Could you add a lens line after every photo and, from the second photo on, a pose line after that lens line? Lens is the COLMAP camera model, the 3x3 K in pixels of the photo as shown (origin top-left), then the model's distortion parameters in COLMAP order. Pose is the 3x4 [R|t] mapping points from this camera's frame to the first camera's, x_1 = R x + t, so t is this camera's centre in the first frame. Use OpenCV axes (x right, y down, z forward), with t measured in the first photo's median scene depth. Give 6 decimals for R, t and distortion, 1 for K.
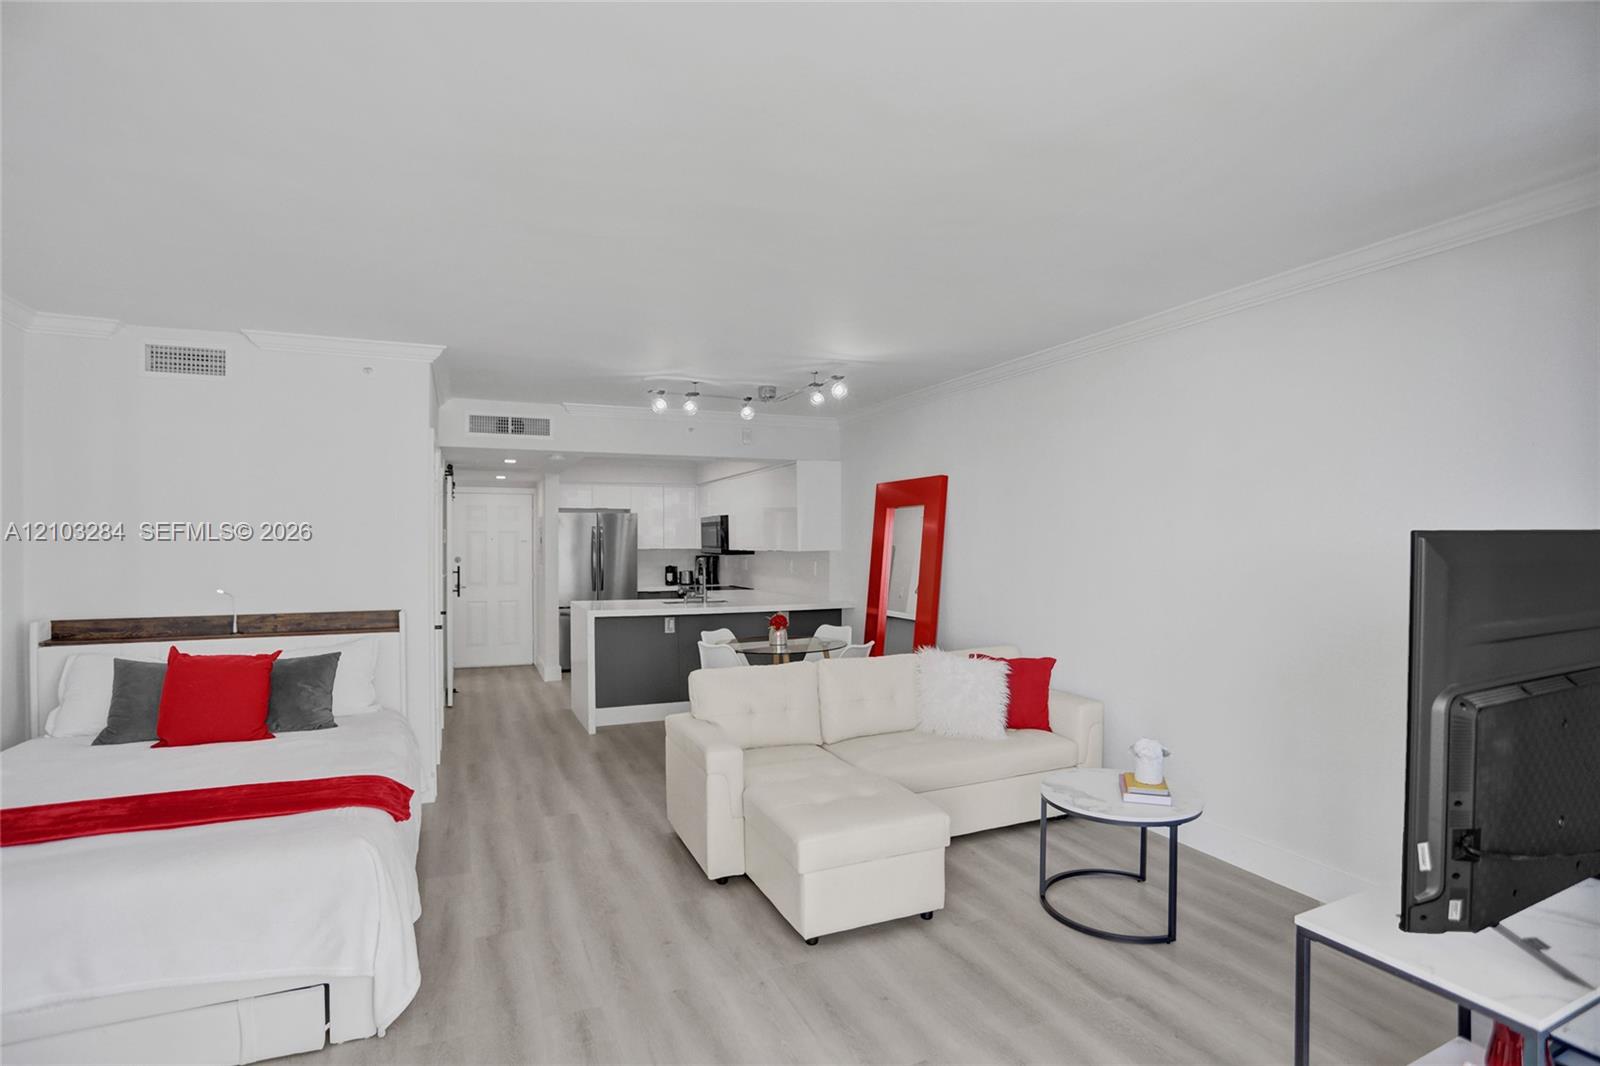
lens RADIAL K [[791.7, 0, 781.9], [0, 791.7, 543.4], [0, 0, 1]] dist [-0.060236, 0.026356]
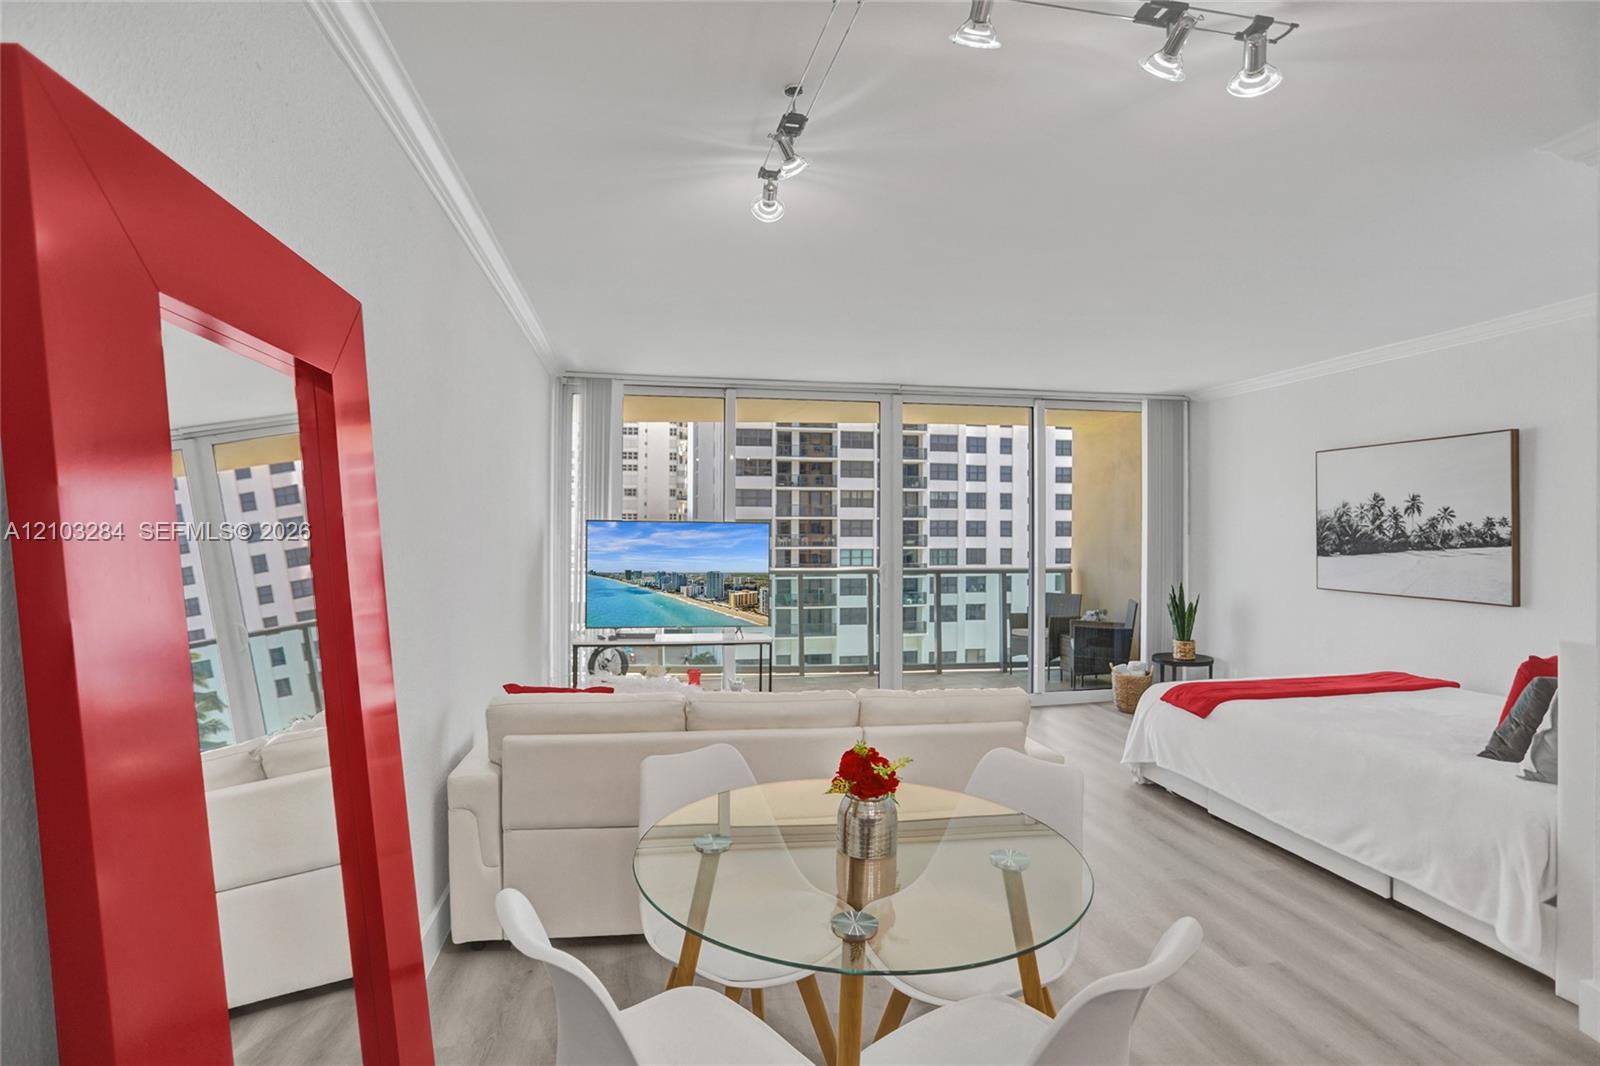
lens RADIAL K [[791.7, 0, 794.7], [0, 791.7, 532.3], [0, 0, 1]] dist [-0.060236, 0.026356]
pose [[-0.977708, -0.004363, 0.209925, -0.035434], [-0.003461, 0.999983, 0.004667, 0.004960], [-0.209942, 0.003836, -0.977706, 1.148561]]
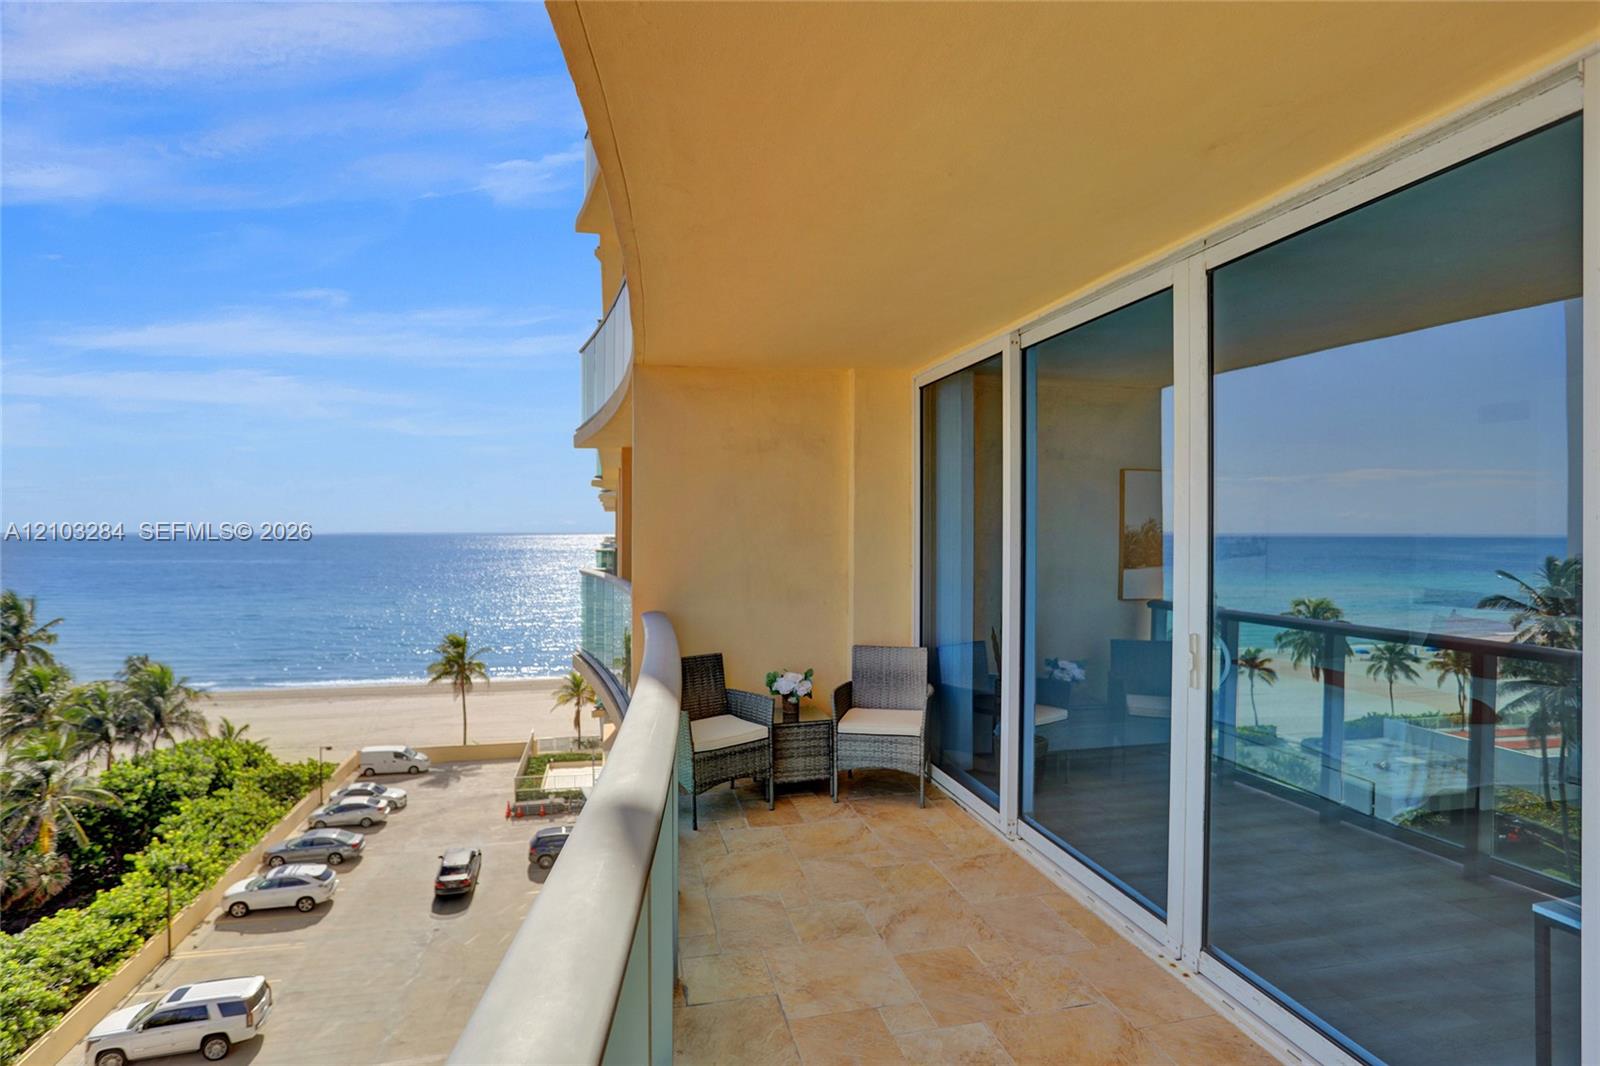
lens RADIAL K [[791.7, 0, 811.3], [0, 791.7, 532.5], [0, 0, 1]] dist [-0.060236, 0.026356]
pose [[-0.172139, -0.001479, -0.985072, 0.529596], [-0.004841, 0.999988, -0.000655, -0.006638], [0.985061, 0.004656, -0.172144, 0.001615]]
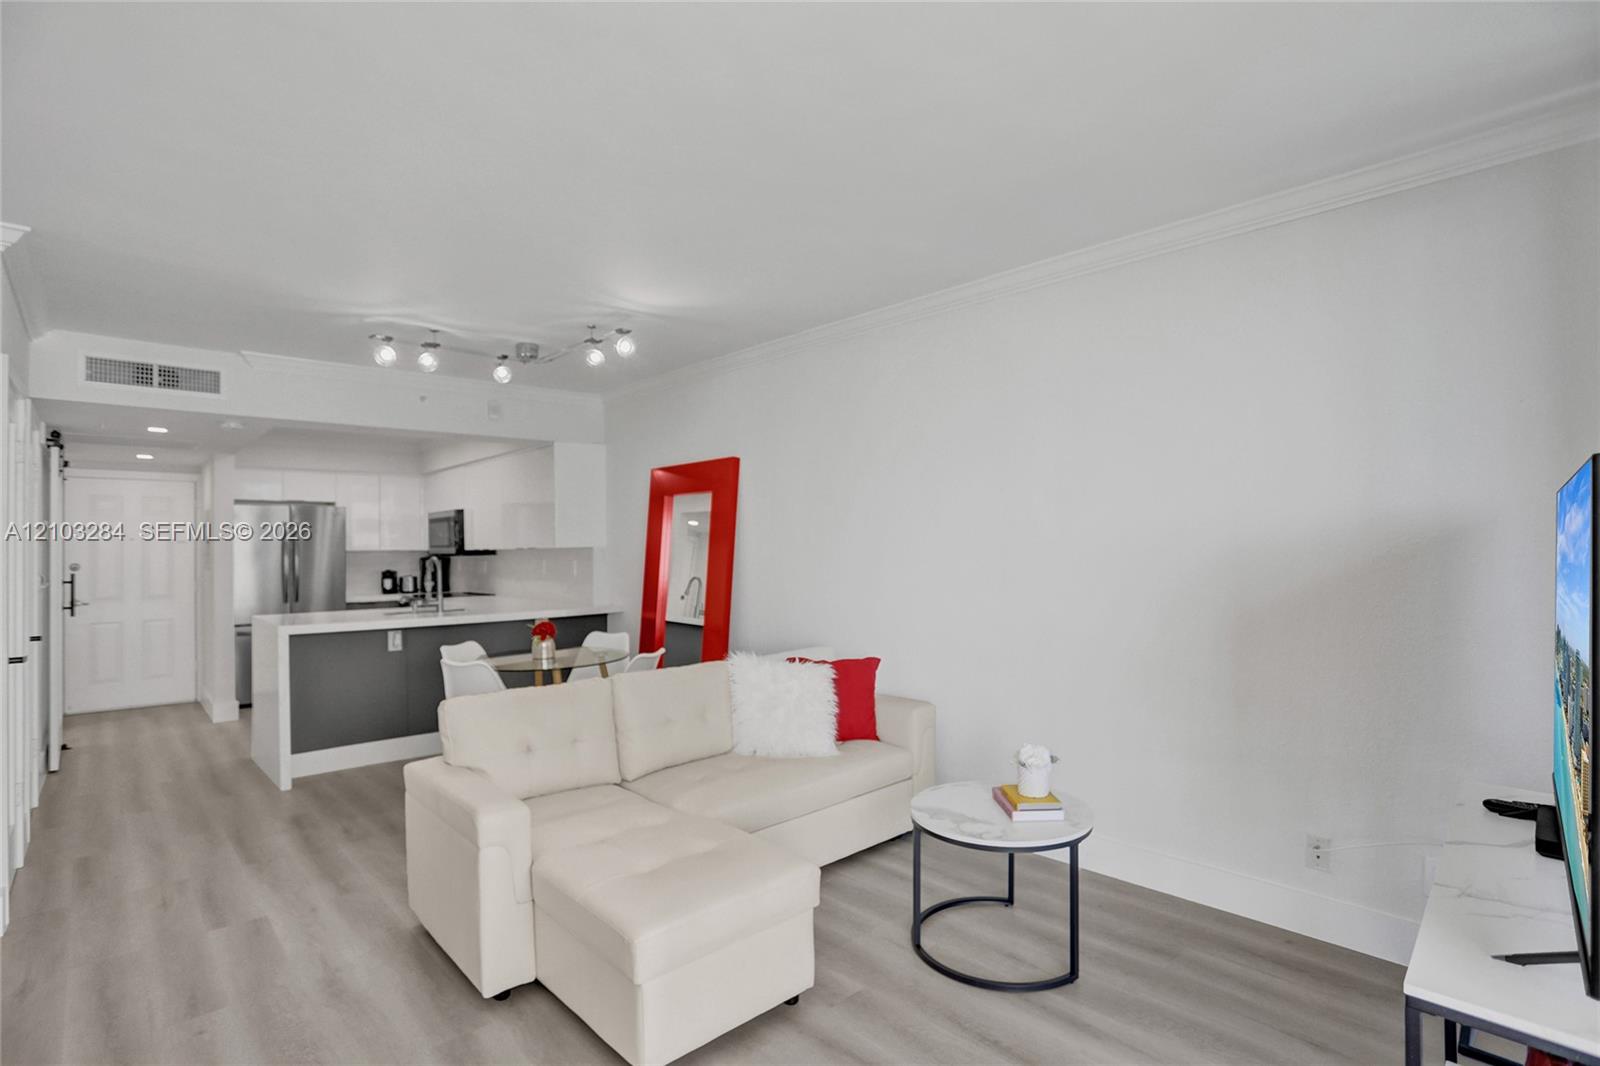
lens RADIAL K [[791.7, 0, 790.4], [0, 791.7, 536.7], [0, 0, 1]] dist [-0.060236, 0.026356]
pose [[0.939994, -0.005450, 0.341148, -0.037034], [0.011151, 0.999829, -0.014753, 0.015066], [-0.341010, 0.017672, 0.939894, 0.132921]]
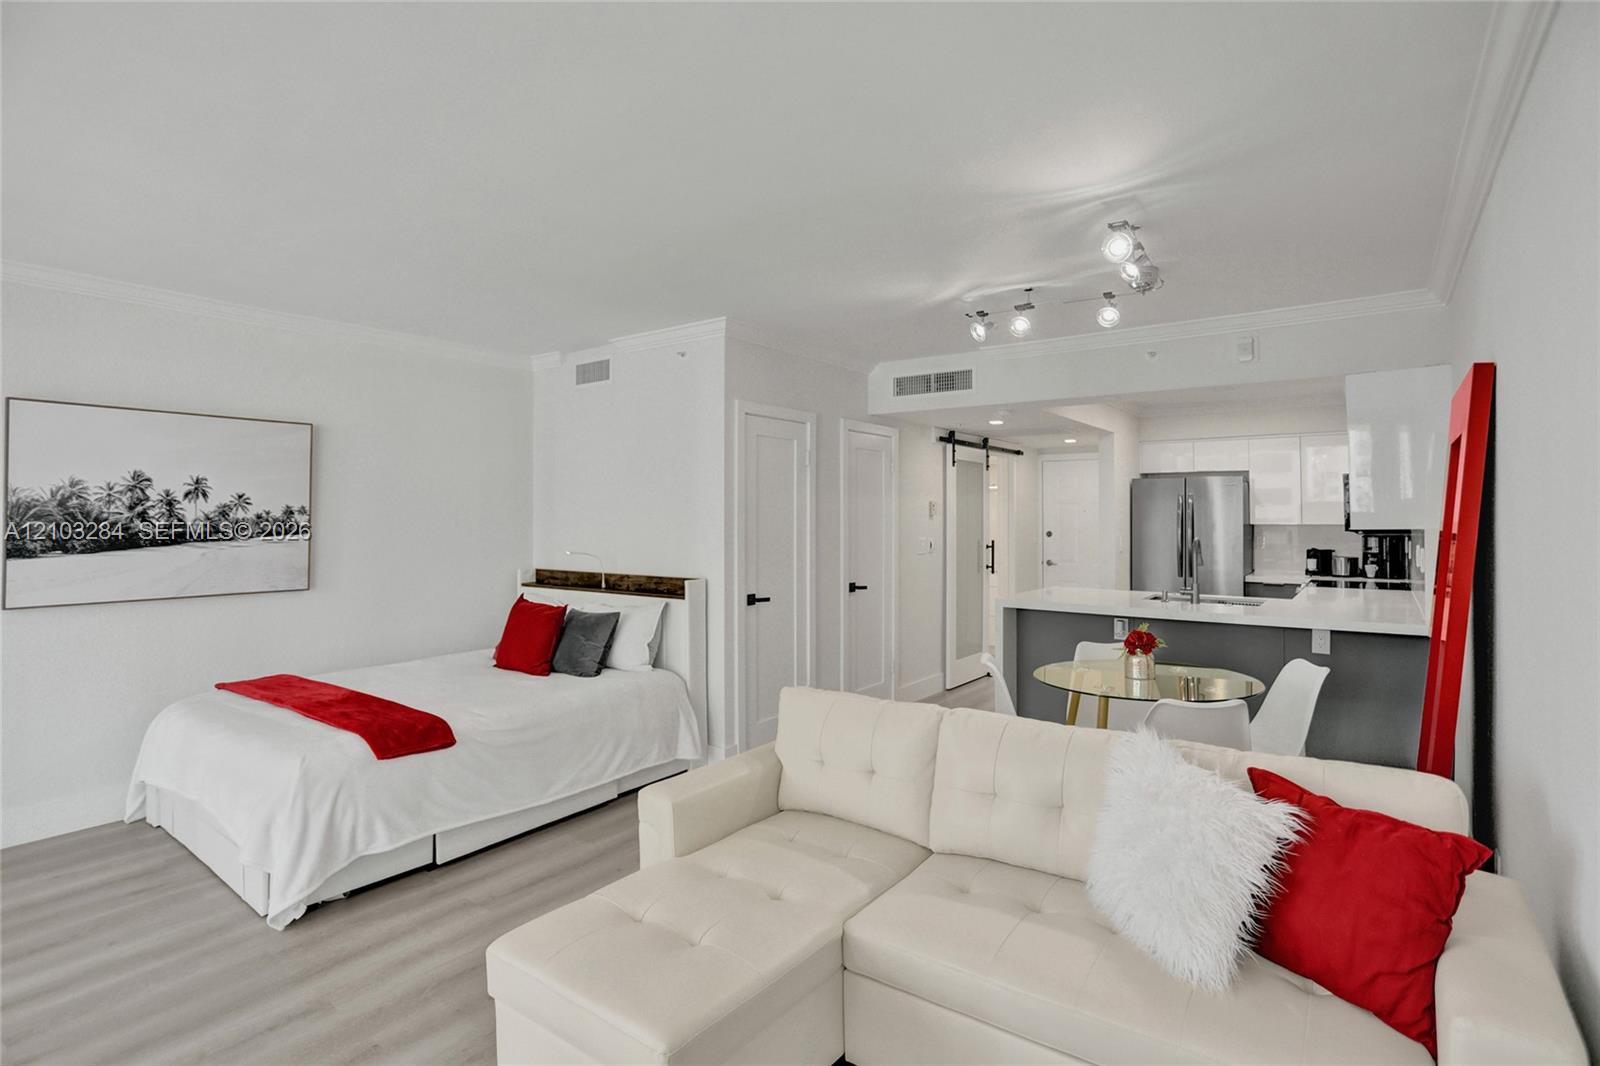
lens RADIAL K [[791.7, 0, 802.3], [0, 791.7, 506.1], [0, 0, 1]] dist [-0.060236, 0.026356]
pose [[0.517452, -0.010370, -0.855650, 0.338966], [-0.002100, 0.999908, -0.013389, 0.001494], [0.855710, 0.008725, 0.517382, 0.401612]]
